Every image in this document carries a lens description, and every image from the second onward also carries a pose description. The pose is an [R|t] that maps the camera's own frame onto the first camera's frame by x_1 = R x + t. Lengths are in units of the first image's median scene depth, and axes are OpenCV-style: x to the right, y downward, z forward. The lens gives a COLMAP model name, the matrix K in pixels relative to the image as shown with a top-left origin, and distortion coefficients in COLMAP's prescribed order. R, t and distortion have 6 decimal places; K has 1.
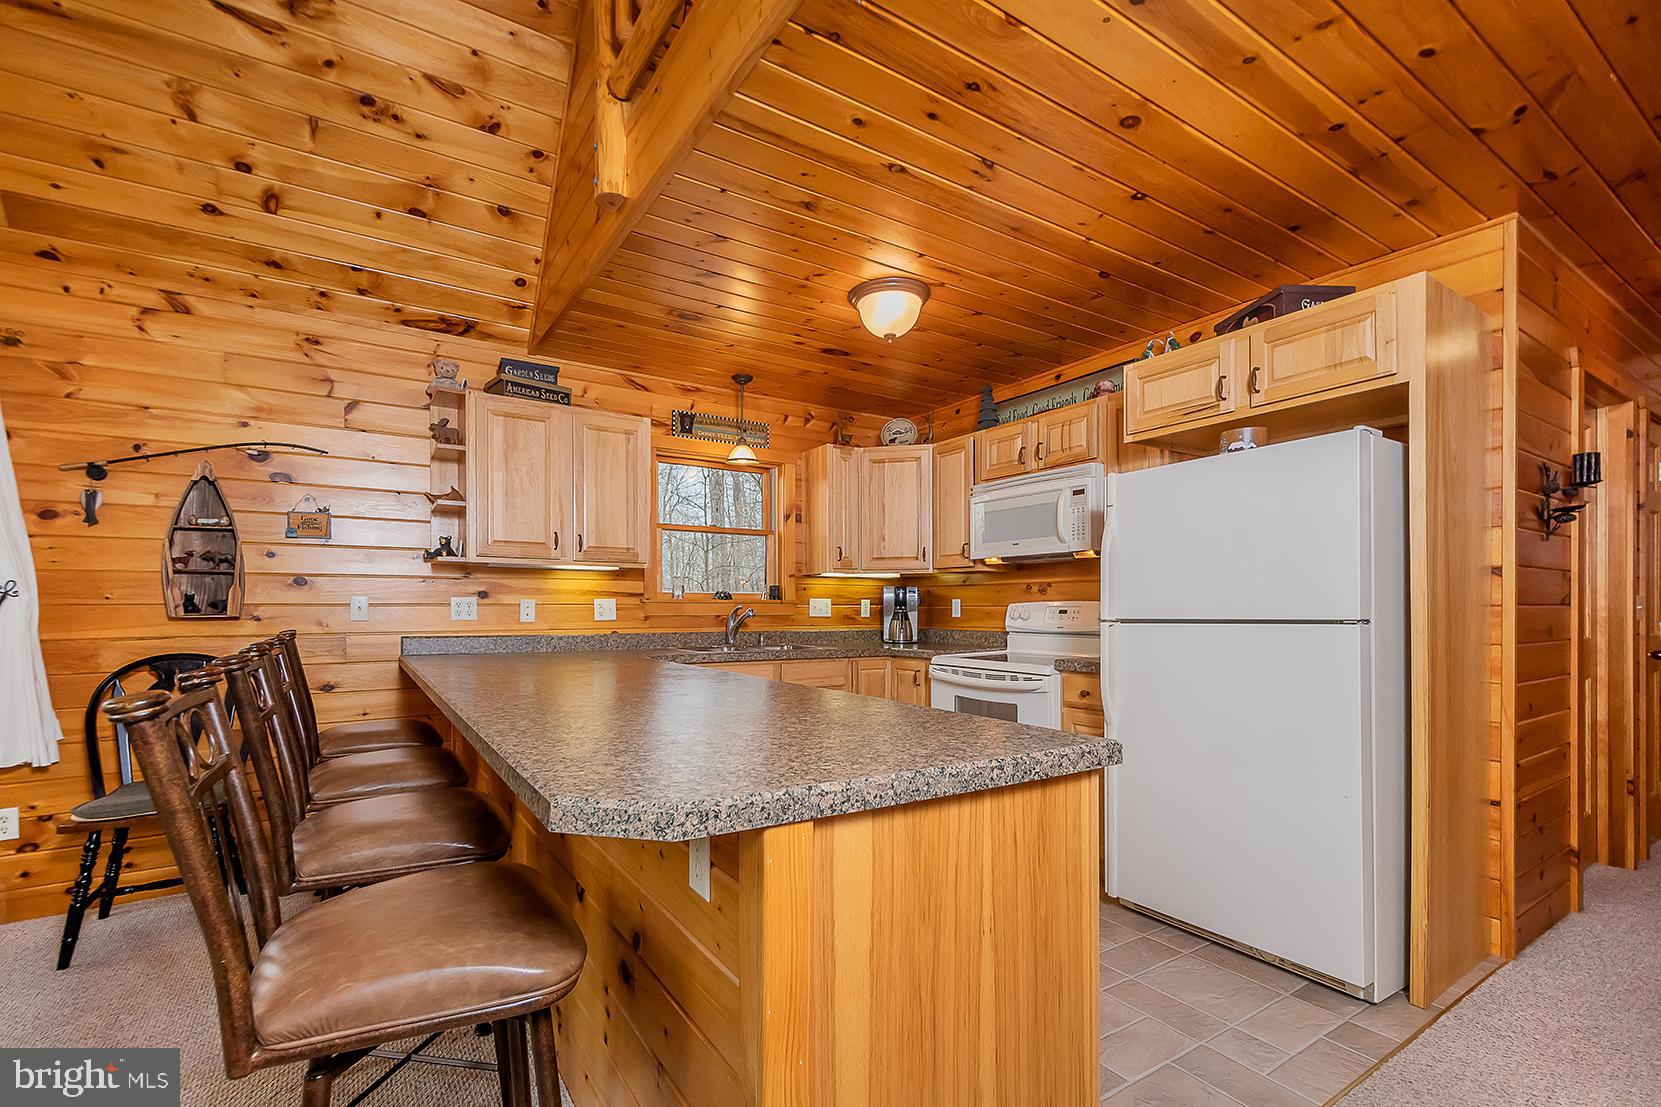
lens RADIAL K [[722.1, 0, 807.6], [0, 722.1, 608.2], [0, 0, 1]] dist [0.022633, -0.008370]
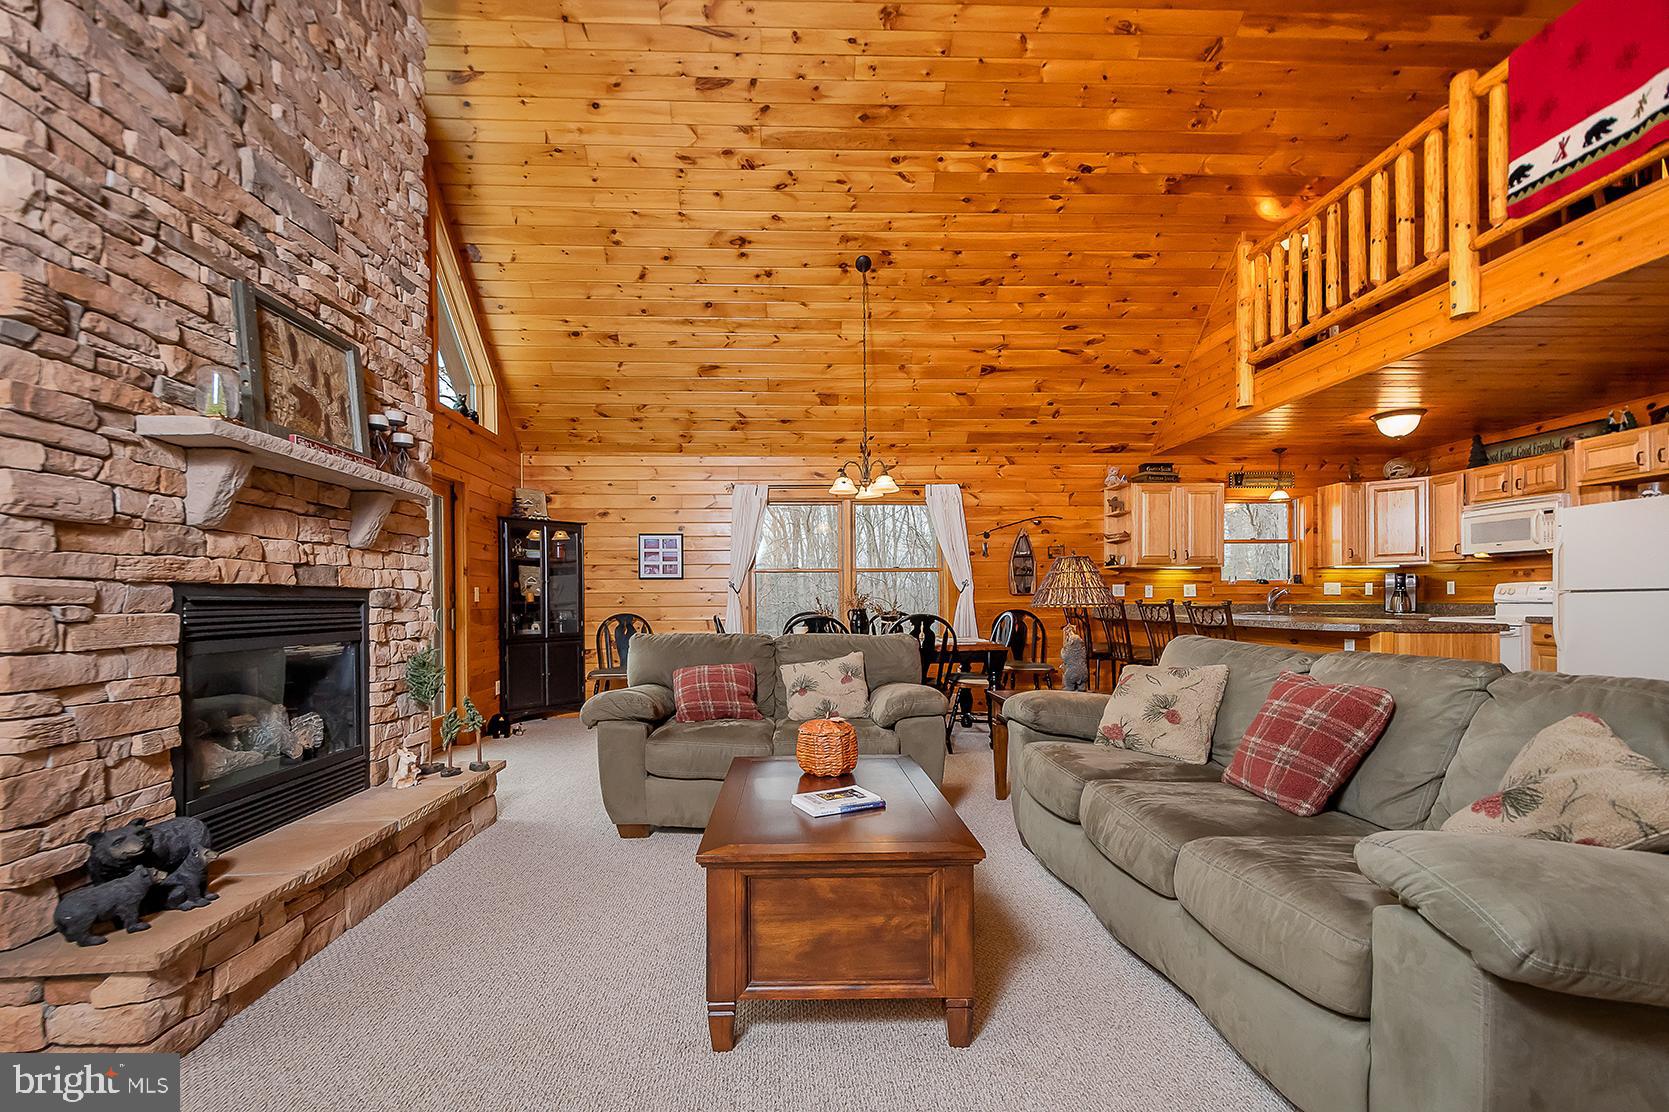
lens RADIAL K [[725.5, 0, 814.2], [0, 725.5, 597.7], [0, 0, 1]] dist [0.022633, -0.008370]
pose [[0.865385, -0.004716, -0.501086, -0.208650], [0.003774, 0.999989, -0.002892, 0.025471], [0.501094, 0.000611, 0.865393, -1.184714]]
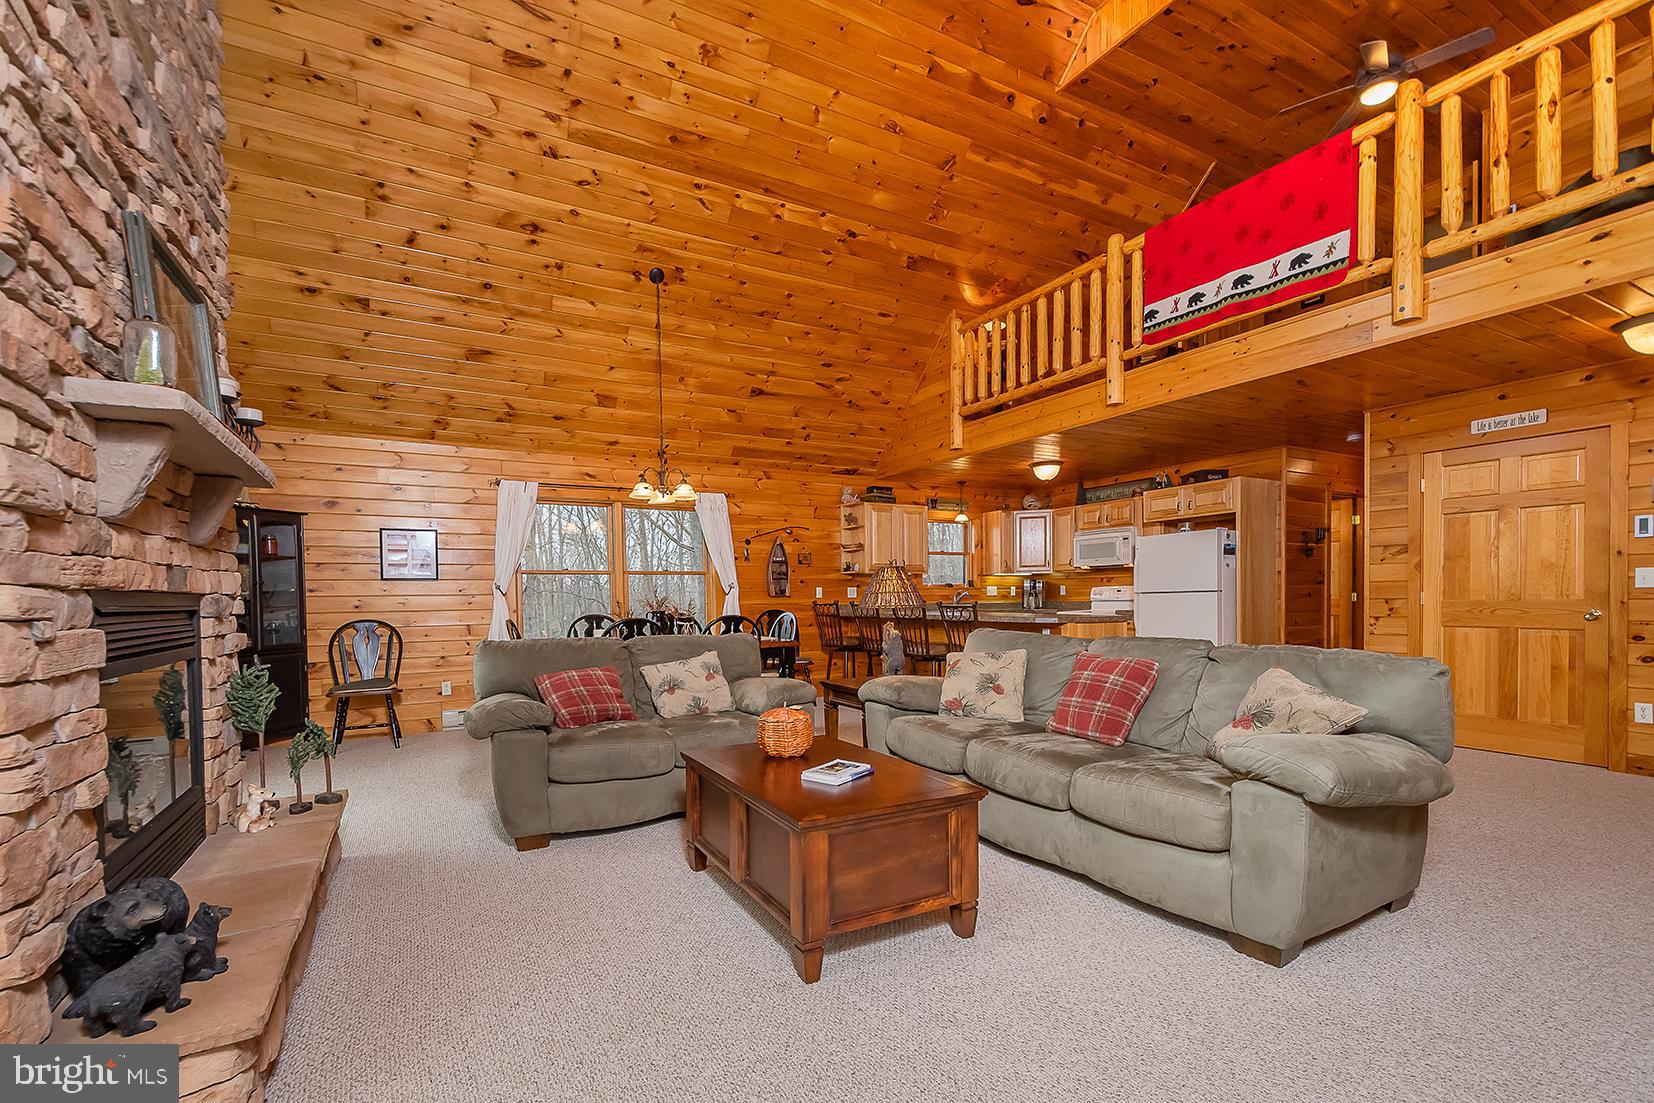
lens RADIAL K [[719.0, 0, 804.1], [0, 719.0, 609.8], [0, 0, 1]] dist [0.022633, -0.008370]
pose [[0.997319, -0.008311, -0.072708, -0.481665], [0.009543, 0.999816, 0.016614, 0.018356], [0.072557, -0.017264, 0.997215, -1.373170]]
